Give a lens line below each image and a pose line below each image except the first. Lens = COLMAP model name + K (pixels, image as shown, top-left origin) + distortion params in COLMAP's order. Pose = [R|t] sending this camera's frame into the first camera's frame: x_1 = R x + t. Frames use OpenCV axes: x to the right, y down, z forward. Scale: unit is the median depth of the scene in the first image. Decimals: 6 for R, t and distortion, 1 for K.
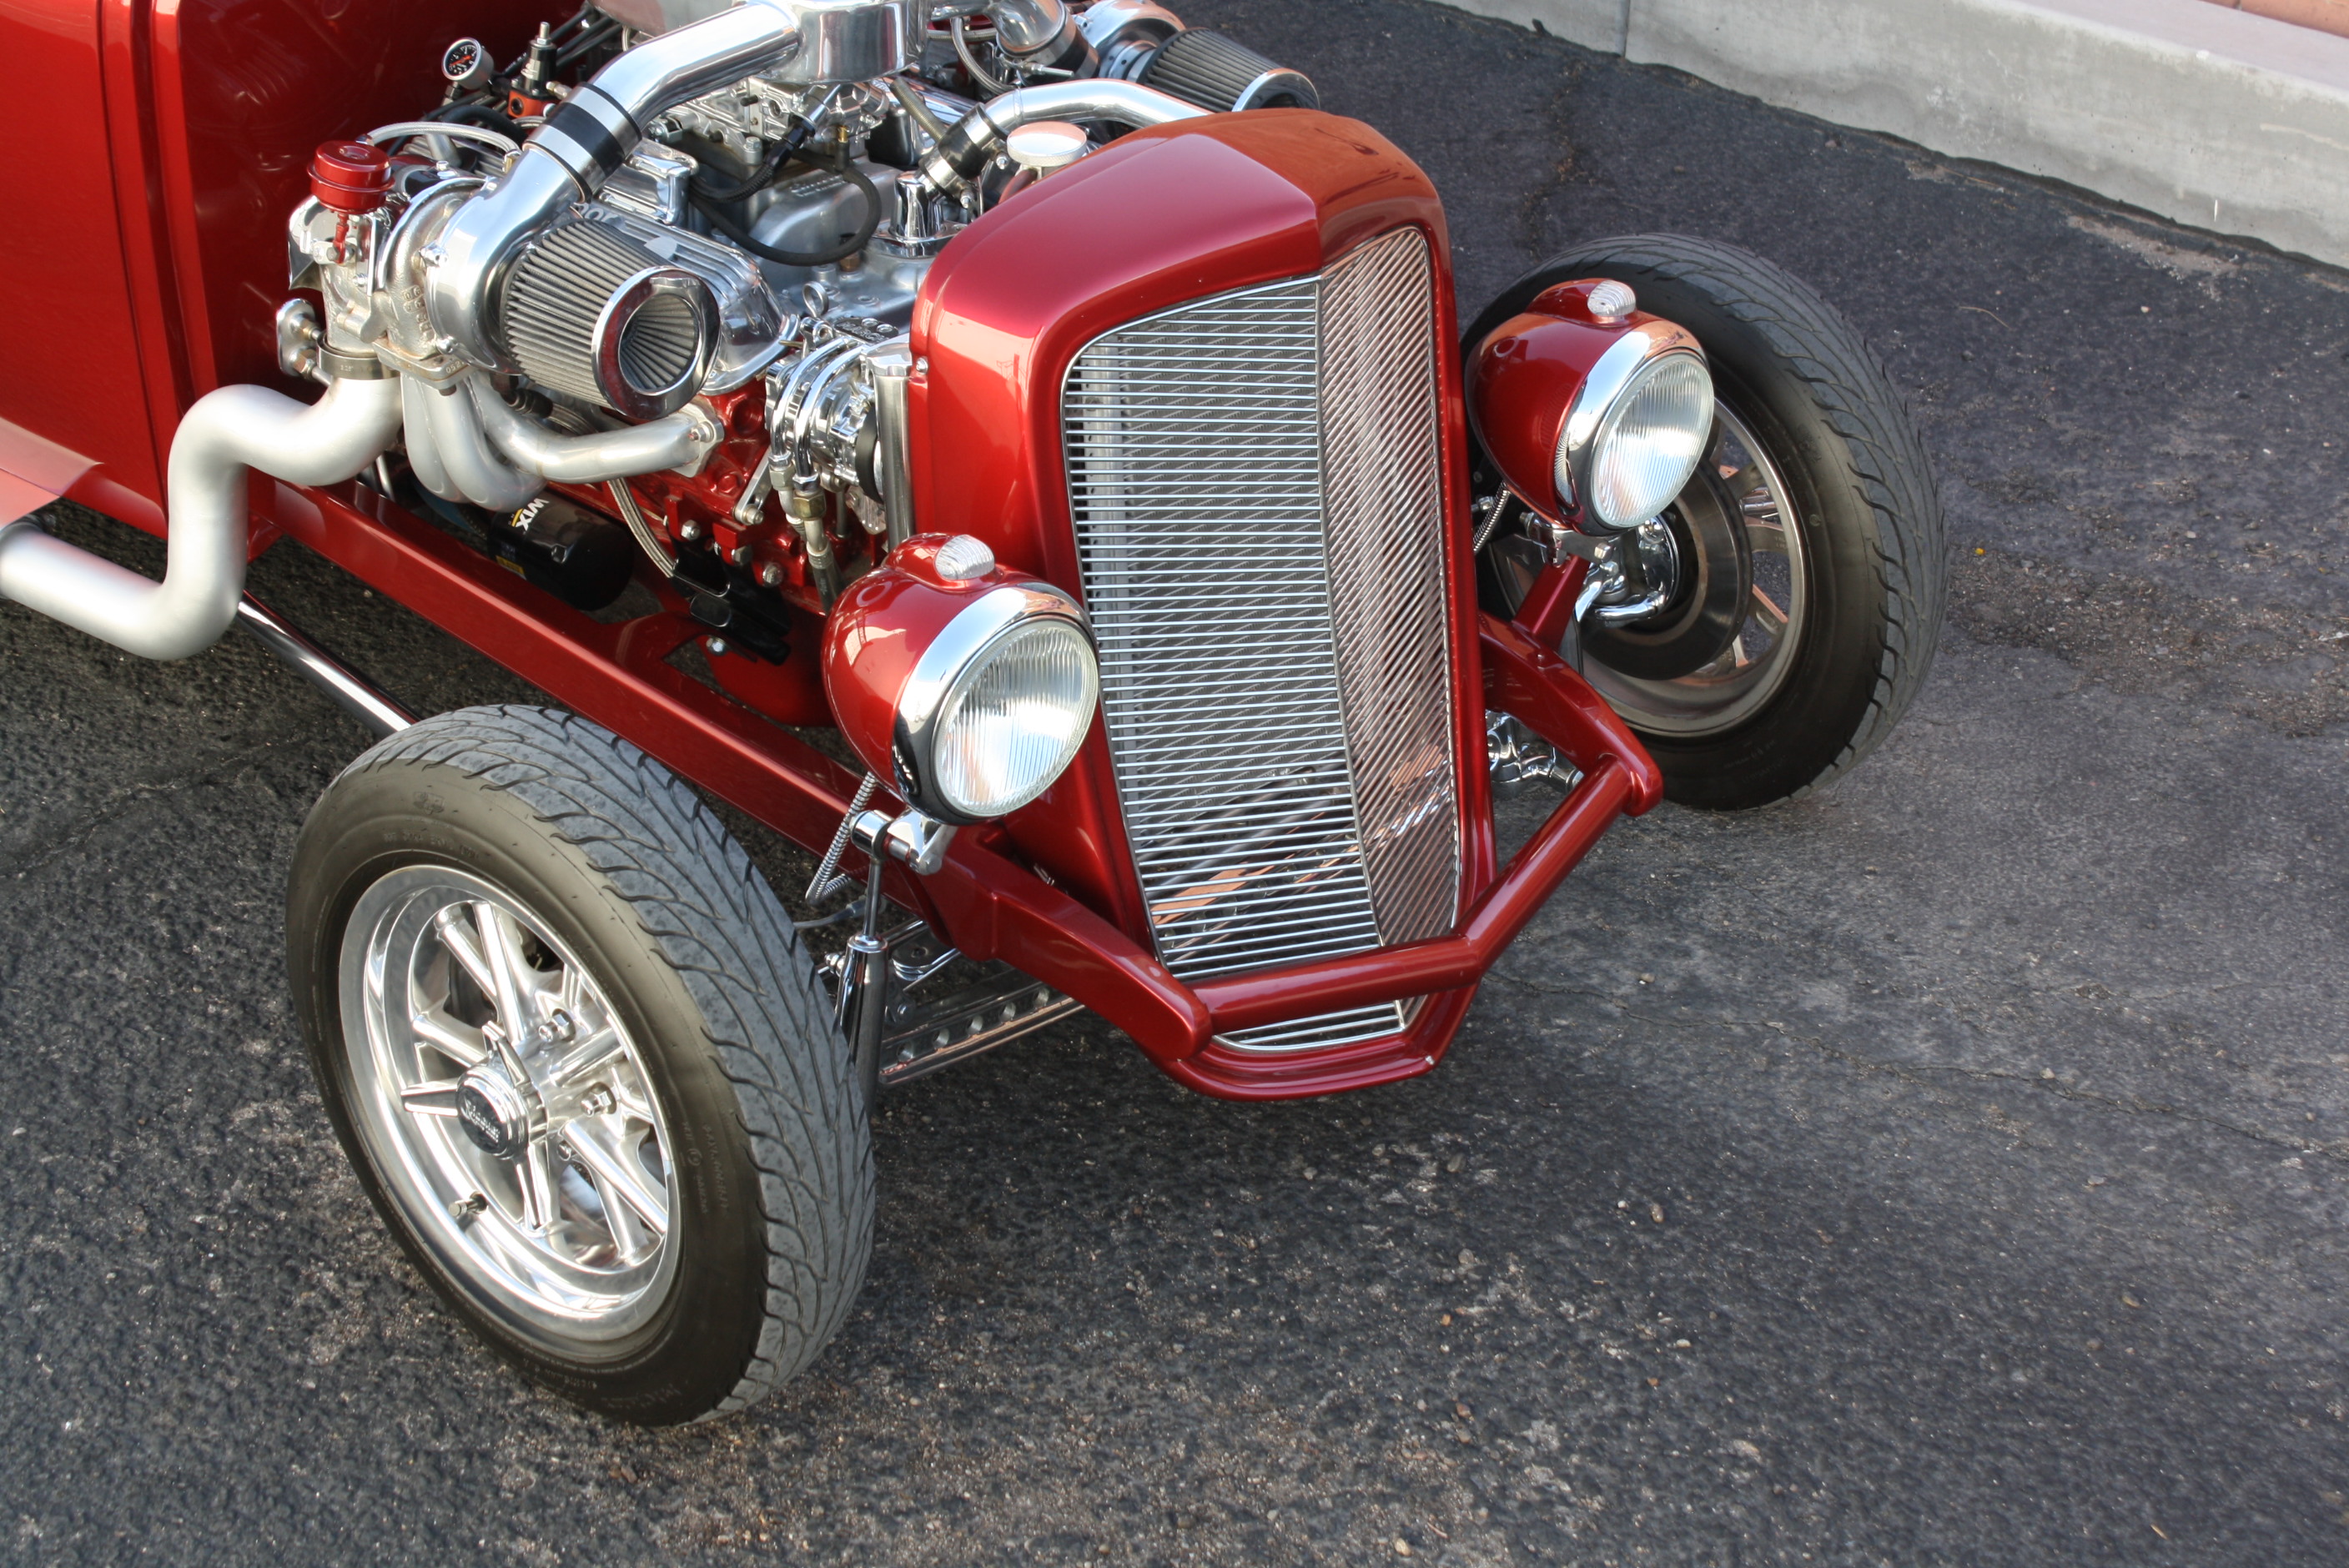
lens RADIAL K [[4126.8, 0, 1194.5], [0, 4126.8, 774.2], [0, 0, 1]] dist [0.000030, 0.000000]
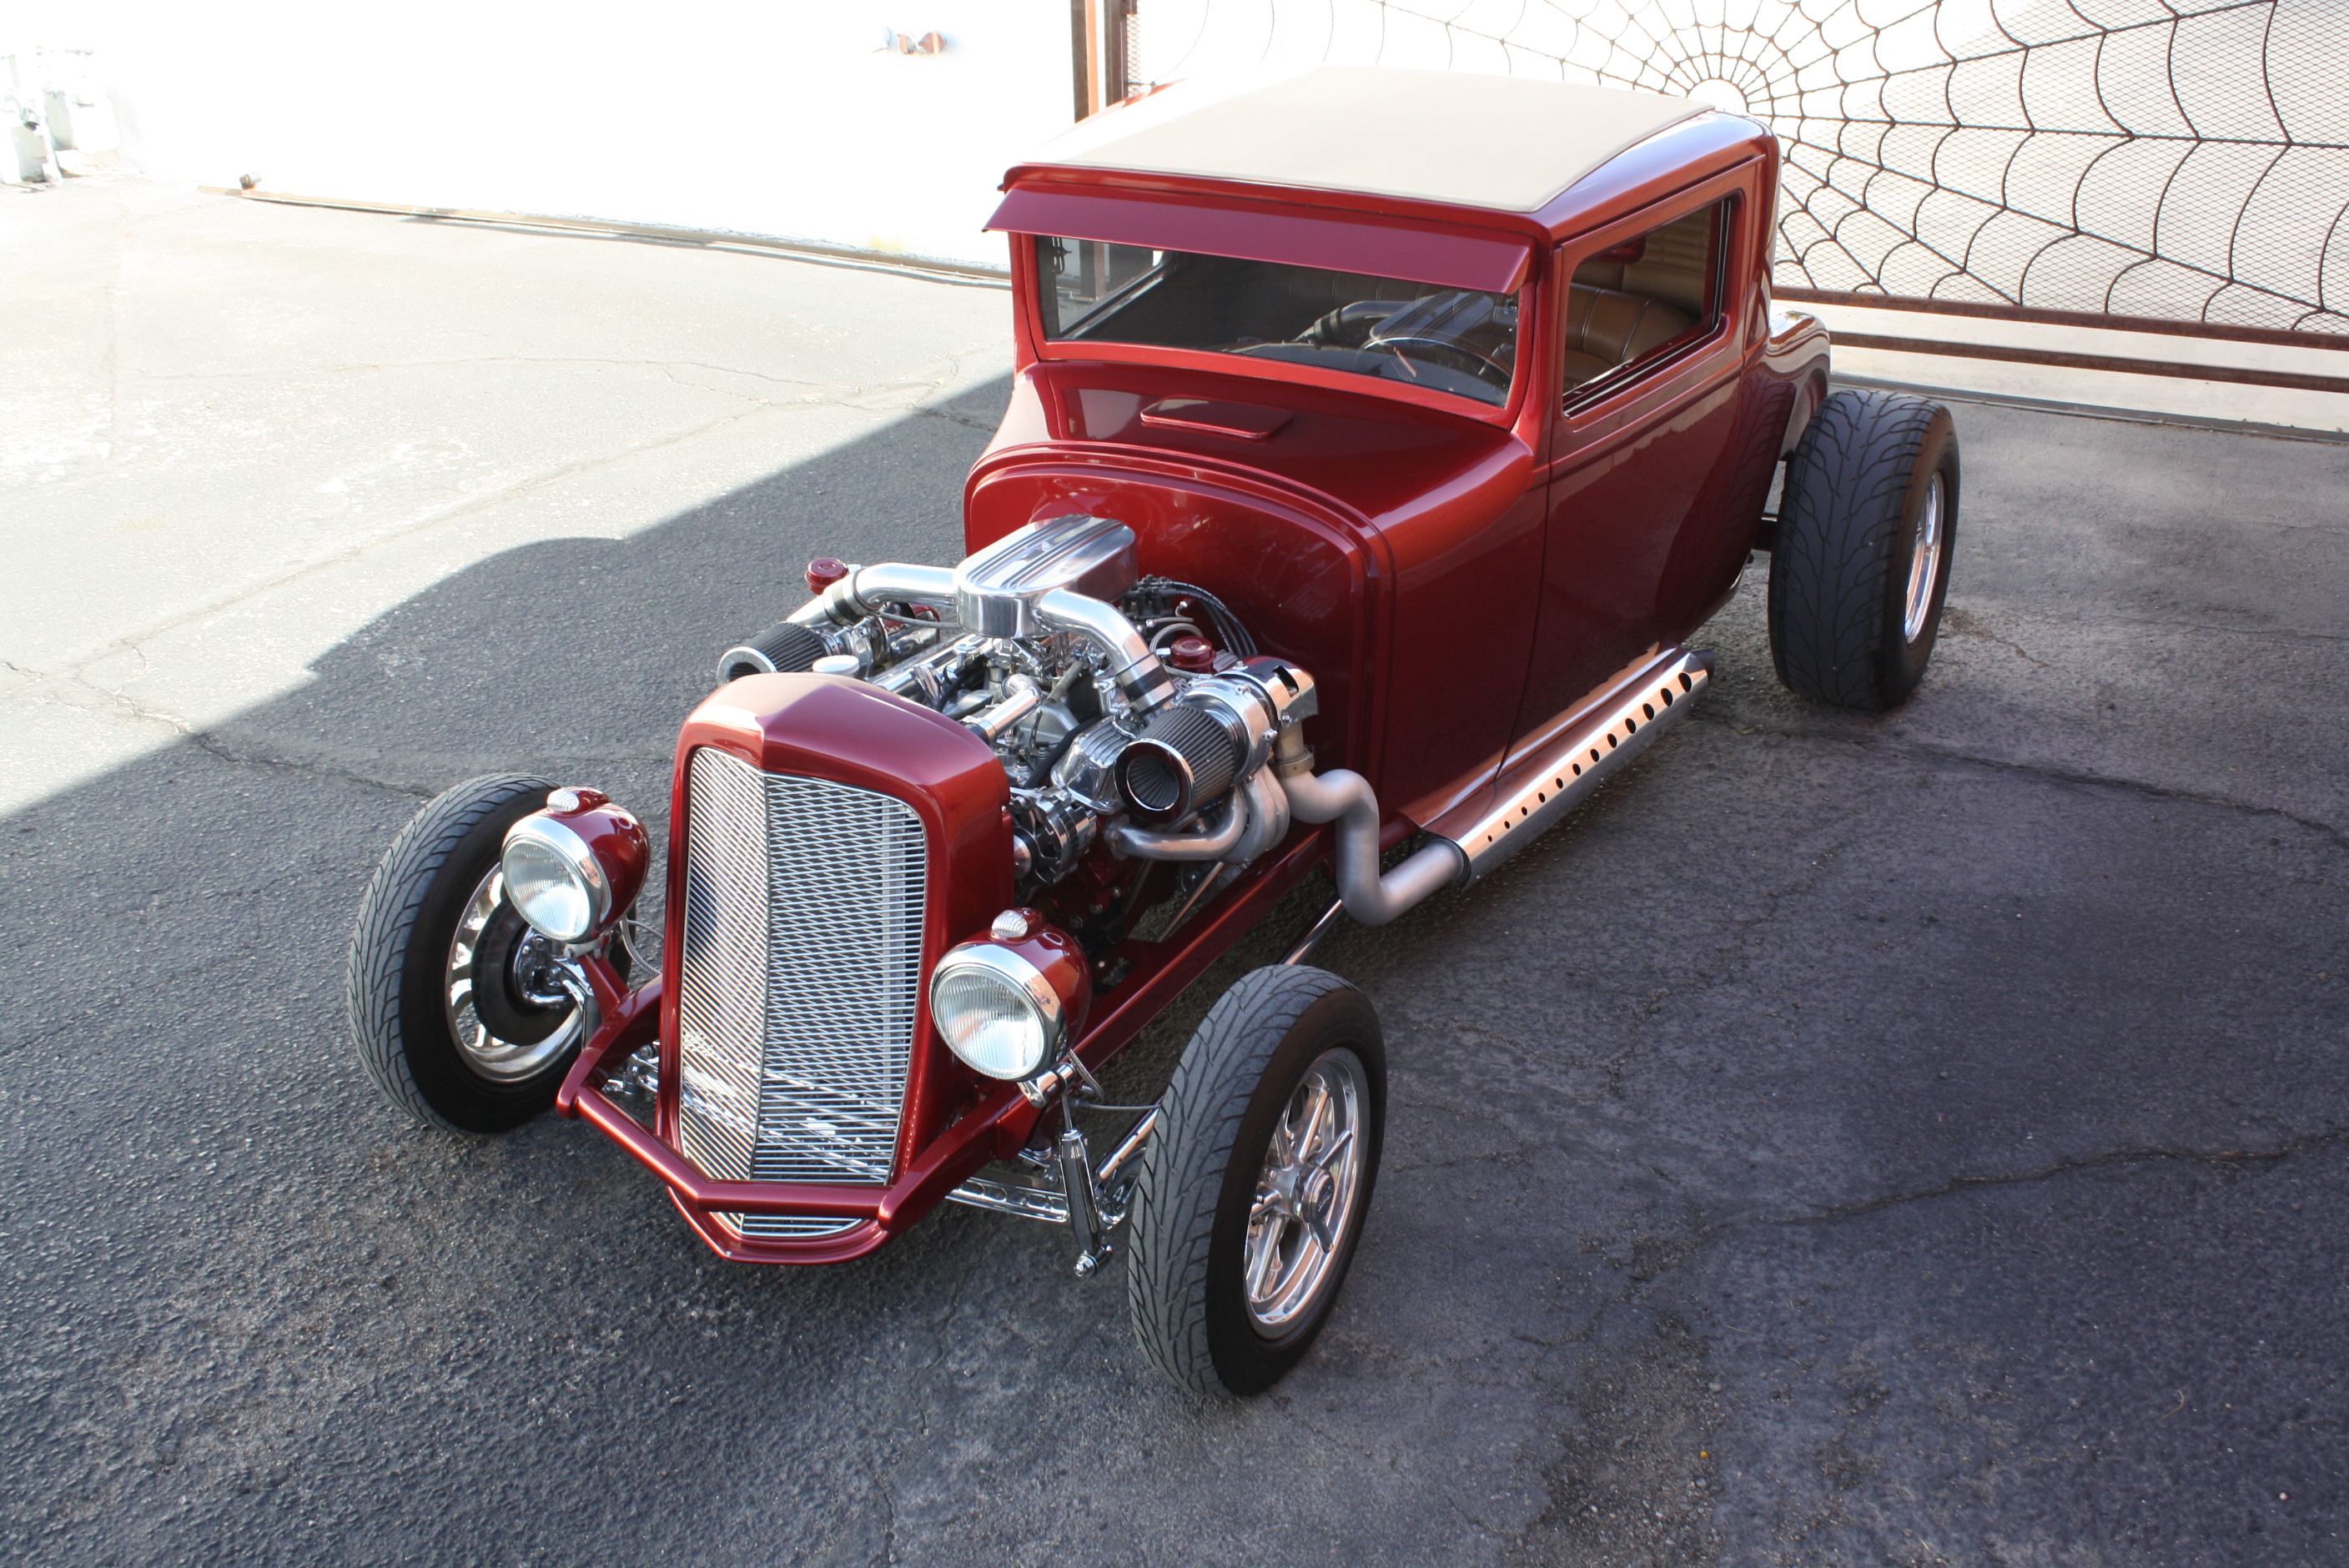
lens RADIAL K [[2337.8, 0, 1173.5], [0, 2337.8, 795.0], [0, 0, 1]] dist [-0.063918, 0.000000]
pose [[0.284752, 0.378651, -0.880647, 0.825352], [-0.471772, 0.855078, 0.215112, -0.357237], [0.834475, 0.354211, 0.422122, 0.671353]]
